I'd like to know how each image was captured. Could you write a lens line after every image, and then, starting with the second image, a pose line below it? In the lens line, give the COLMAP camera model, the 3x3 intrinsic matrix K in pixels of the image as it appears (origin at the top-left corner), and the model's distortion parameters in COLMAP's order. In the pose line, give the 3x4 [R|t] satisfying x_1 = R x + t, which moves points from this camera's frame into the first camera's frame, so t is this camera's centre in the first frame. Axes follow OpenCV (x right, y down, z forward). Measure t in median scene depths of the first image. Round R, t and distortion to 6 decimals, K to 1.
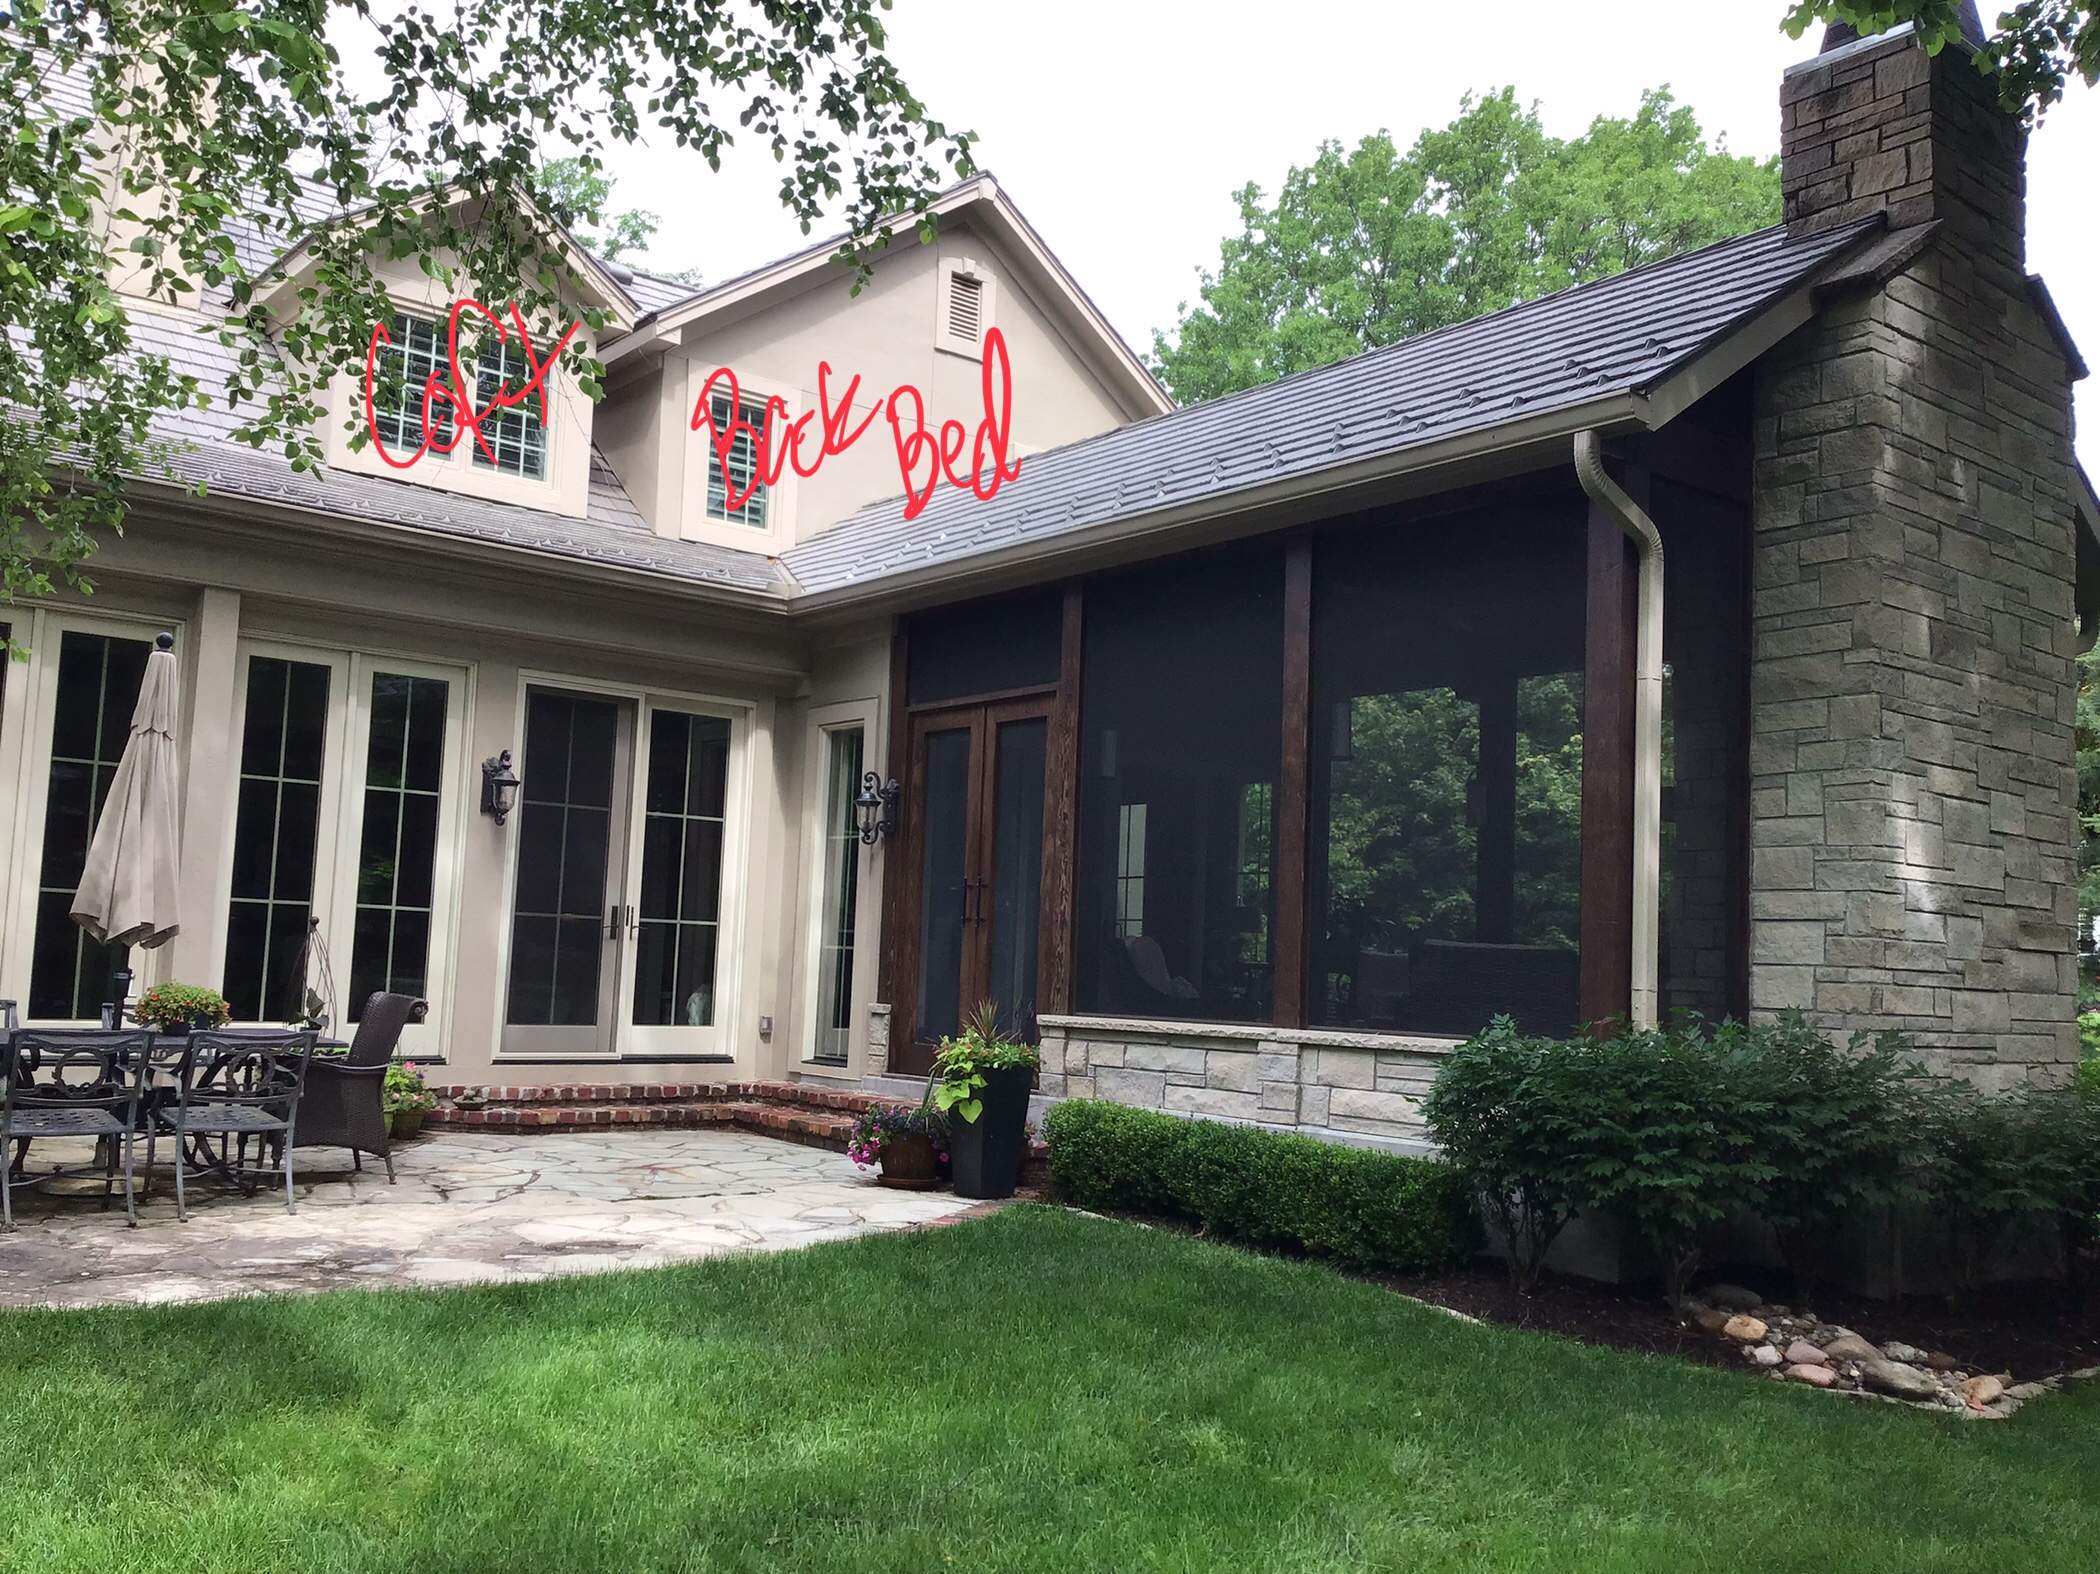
lens RADIAL K [[1870.8, 0, 1040.4], [0, 1870.8, 790.3], [0, 0, 1]] dist [0.010547, 0.001818]
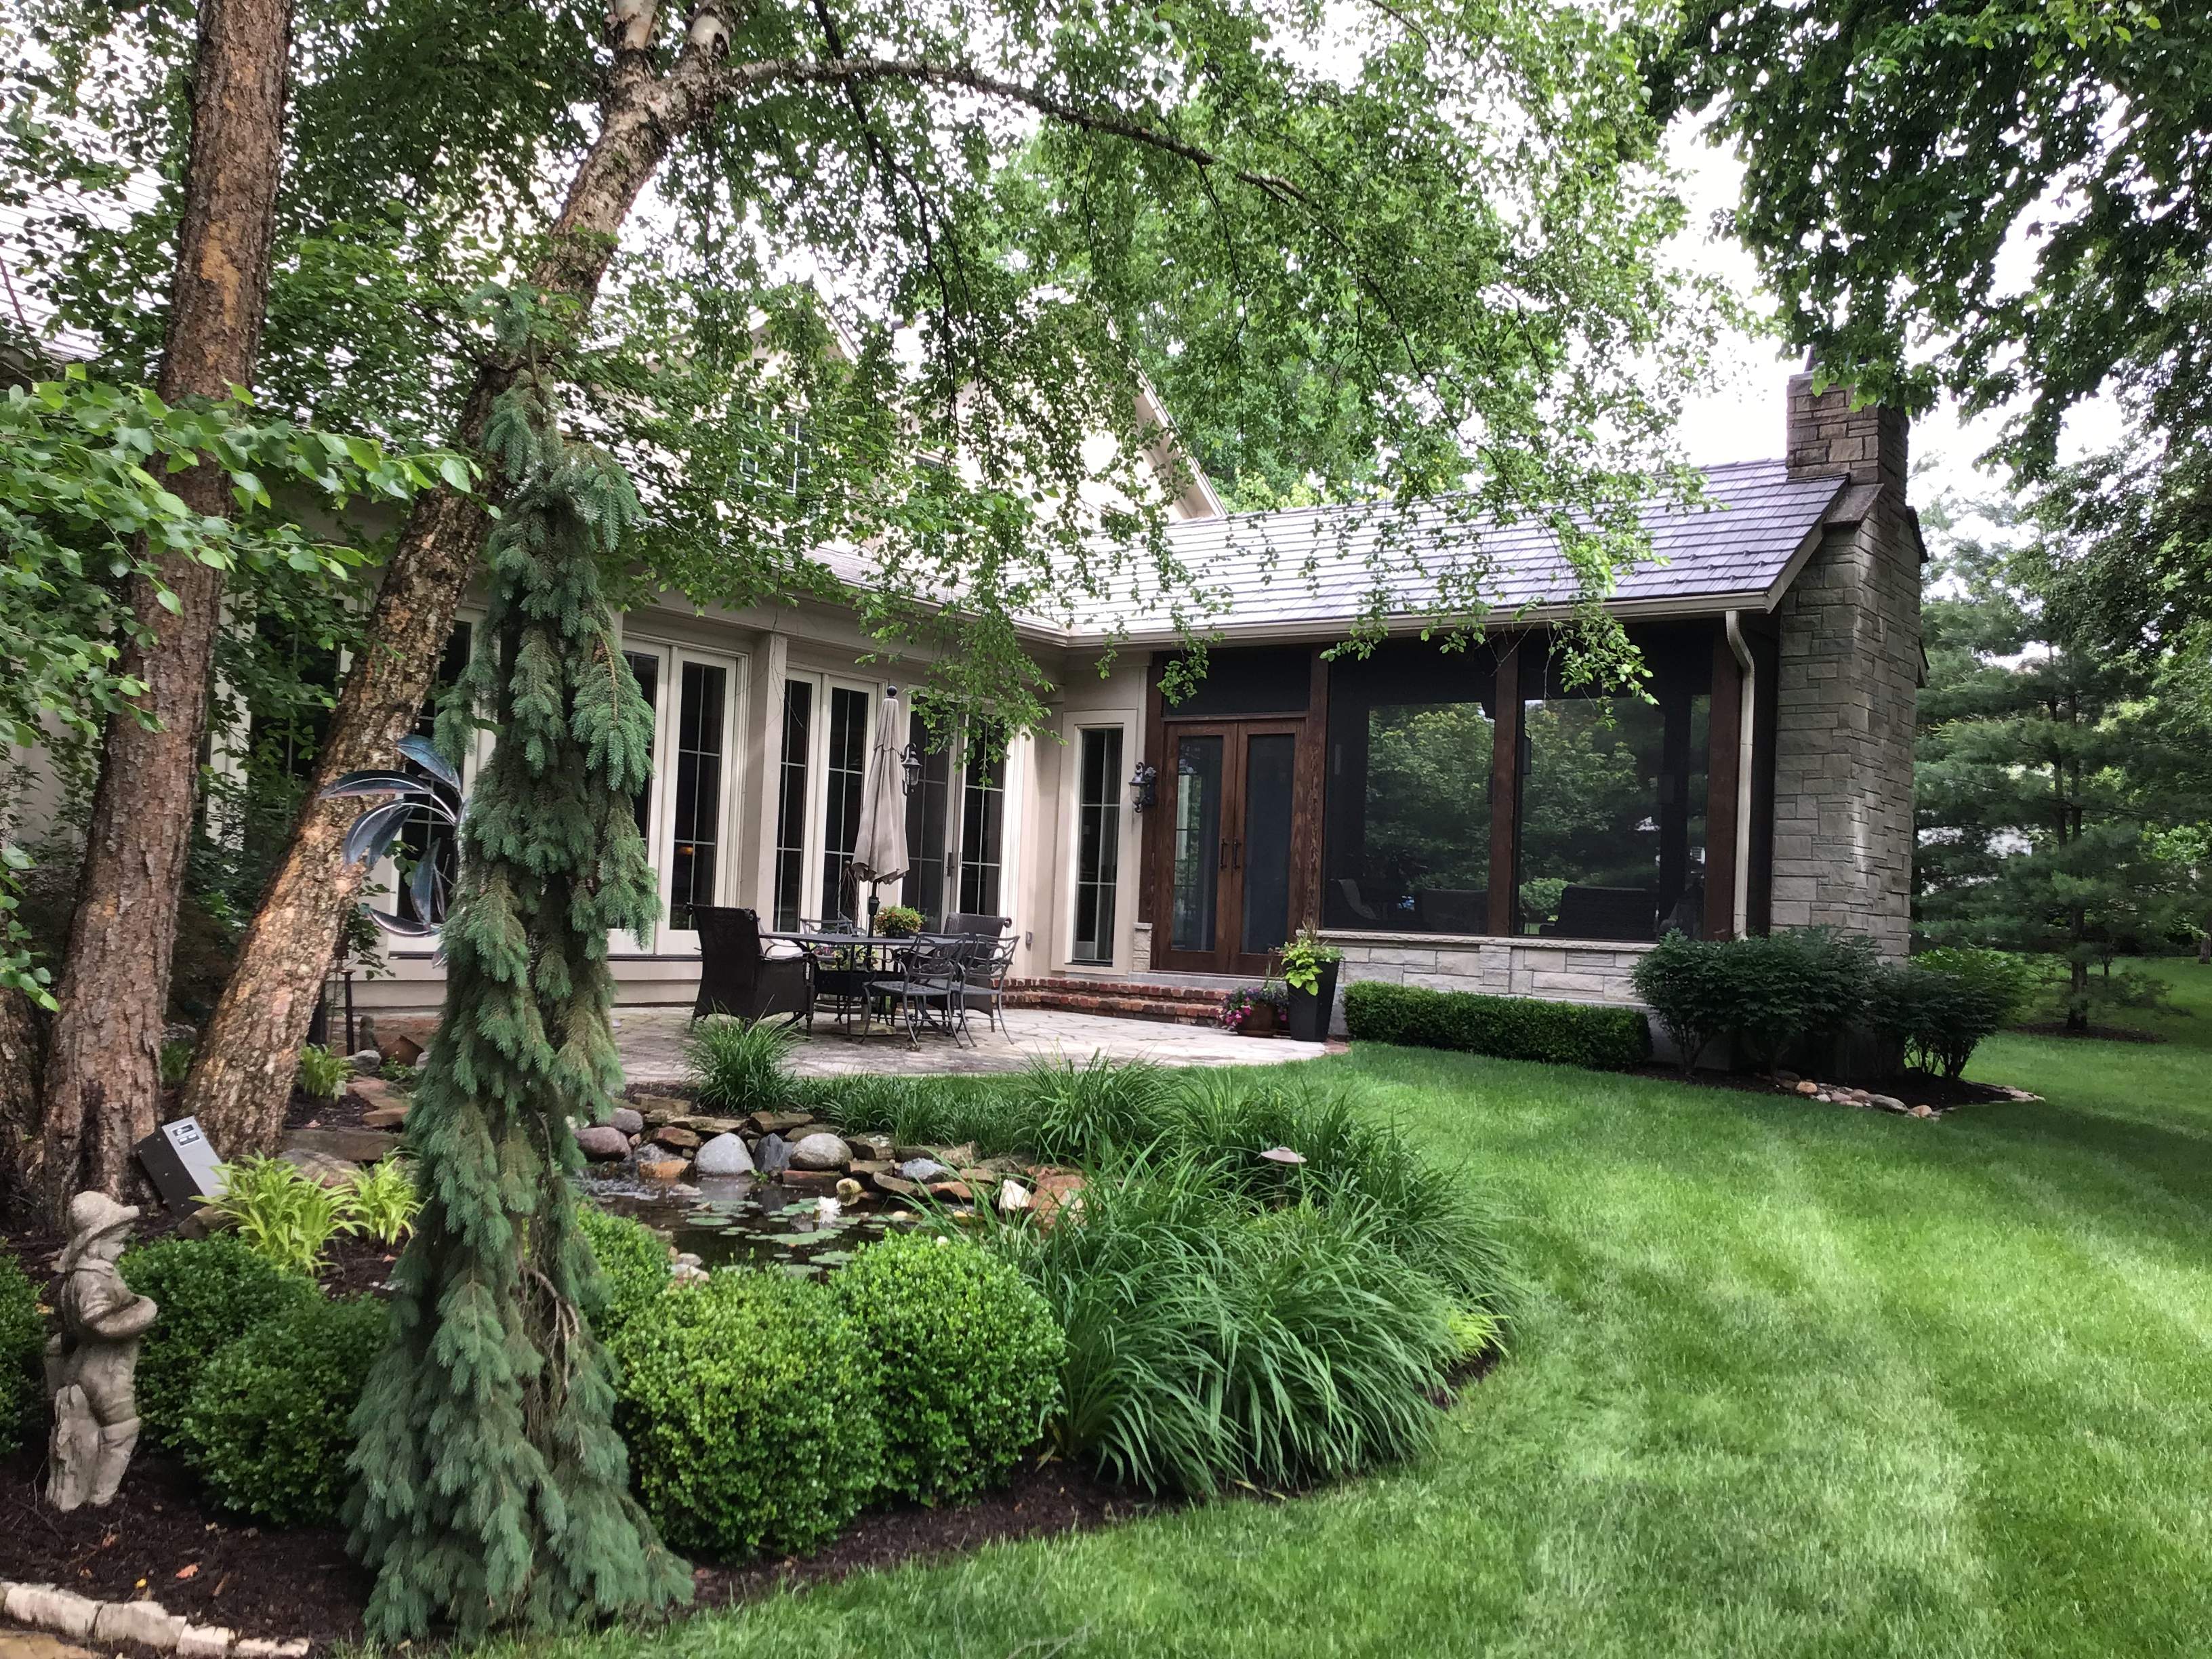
lens RADIAL K [[1970.5, 0, 1114.4], [0, 1970.5, 829.8], [0, 0, 1]] dist [0.010547, 0.001818]
pose [[0.964085, 0.010983, 0.265365, -0.641633], [-0.029184, 0.997475, 0.064743, -0.068777], [-0.263984, -0.070162, 0.961972, -0.568003]]
